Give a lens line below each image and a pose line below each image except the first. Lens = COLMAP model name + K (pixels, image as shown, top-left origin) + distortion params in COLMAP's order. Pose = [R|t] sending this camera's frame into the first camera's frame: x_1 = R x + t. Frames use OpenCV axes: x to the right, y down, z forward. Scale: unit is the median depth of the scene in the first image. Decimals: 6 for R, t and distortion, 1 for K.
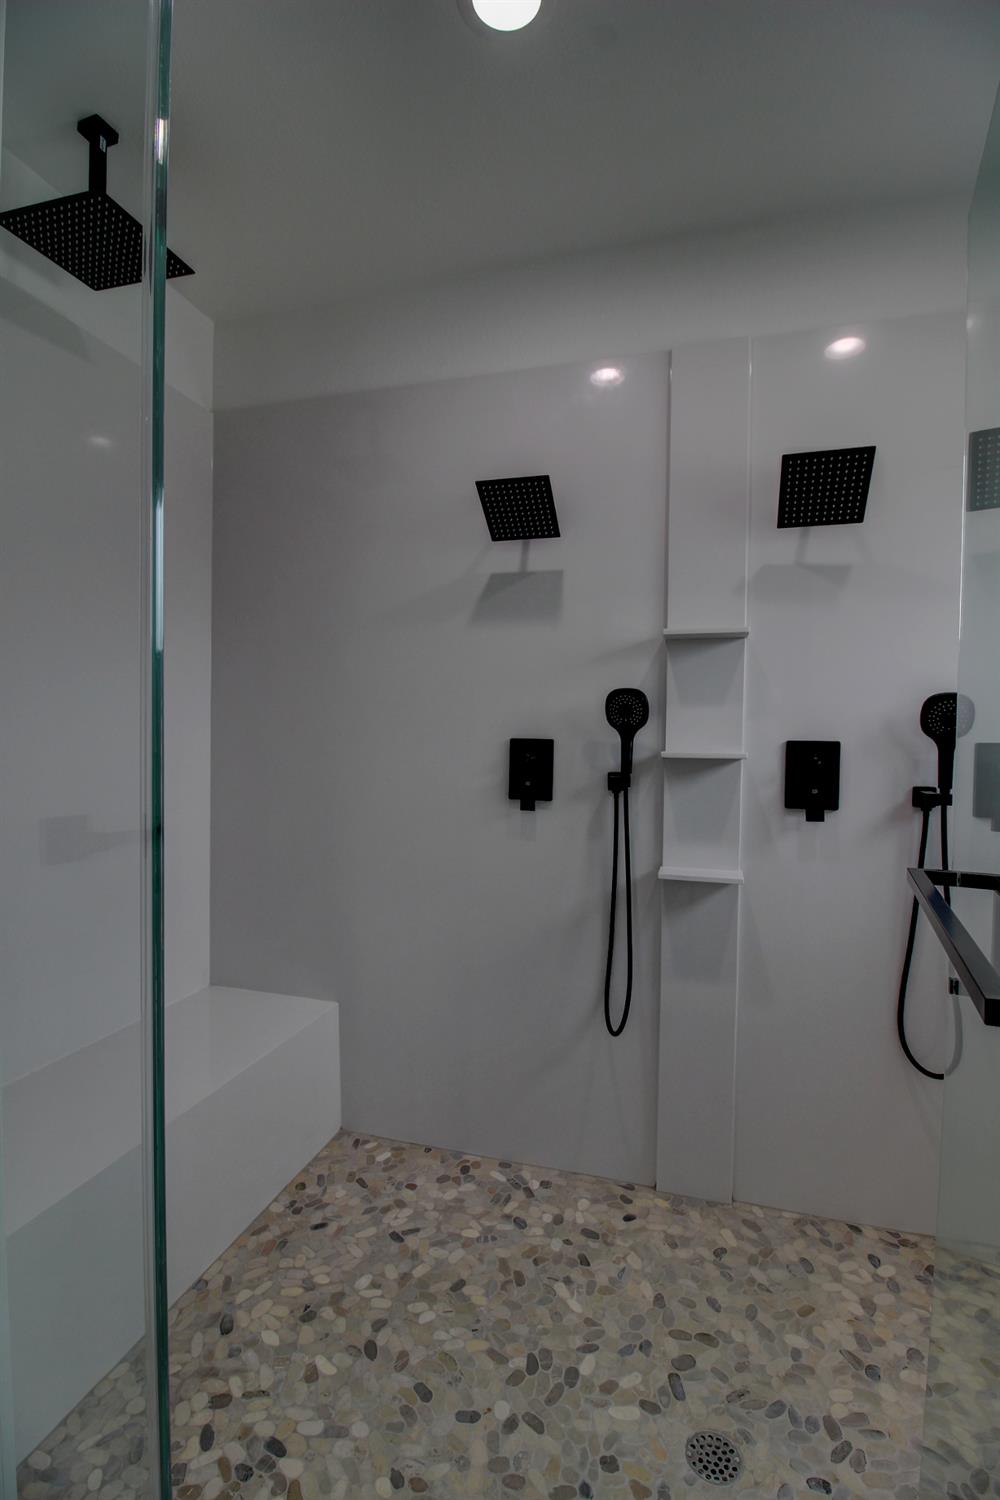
lens RADIAL K [[699.0, 0, 502.8], [0, 699.0, 758.7], [0, 0, 1]] dist [-0.000893, -0.012384]
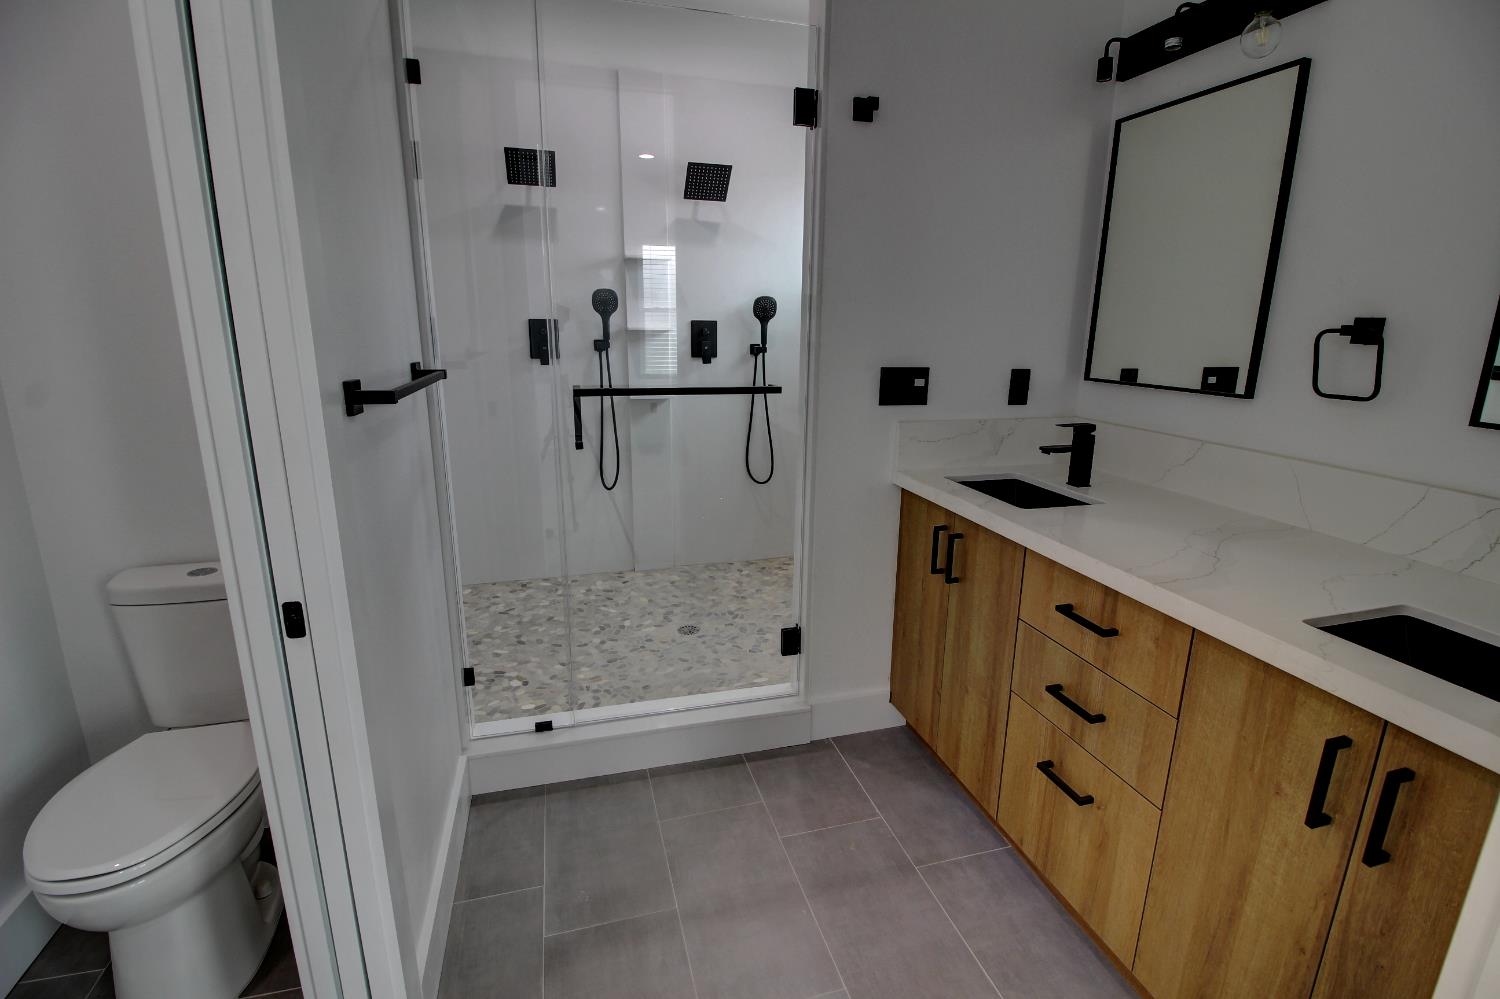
lens RADIAL K [[699.0, 0, 762.4], [0, 699.0, 495.7], [0, 0, 1]] dist [-0.000893, -0.012384]
pose [[0.842344, -0.131024, 0.522771, -0.658943], [0.013163, 0.974710, 0.223086, 0.023843], [-0.538780, -0.181034, 0.822766, -1.009223]]
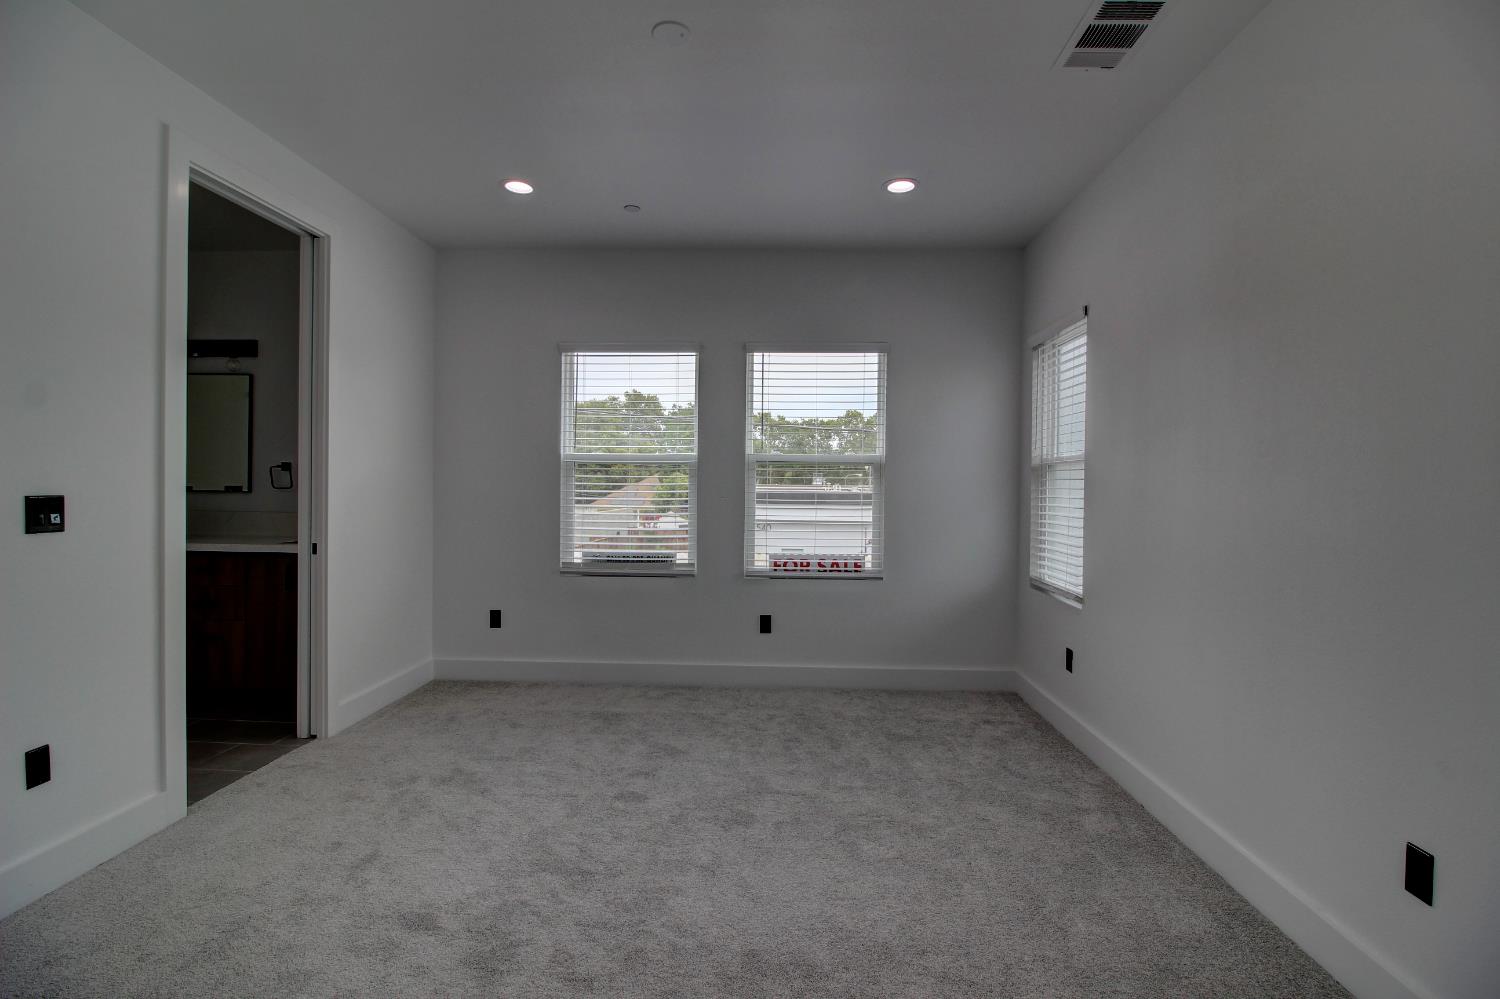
lens RADIAL K [[699.0, 0, 744.4], [0, 699.0, 491.4], [0, 0, 1]] dist [-0.000893, -0.012384]
pose [[-0.239060, -0.032999, 0.970444, -3.261258], [0.011093, 0.999264, 0.036711, 0.048905], [-0.970941, 0.019541, -0.238518, -1.997702]]
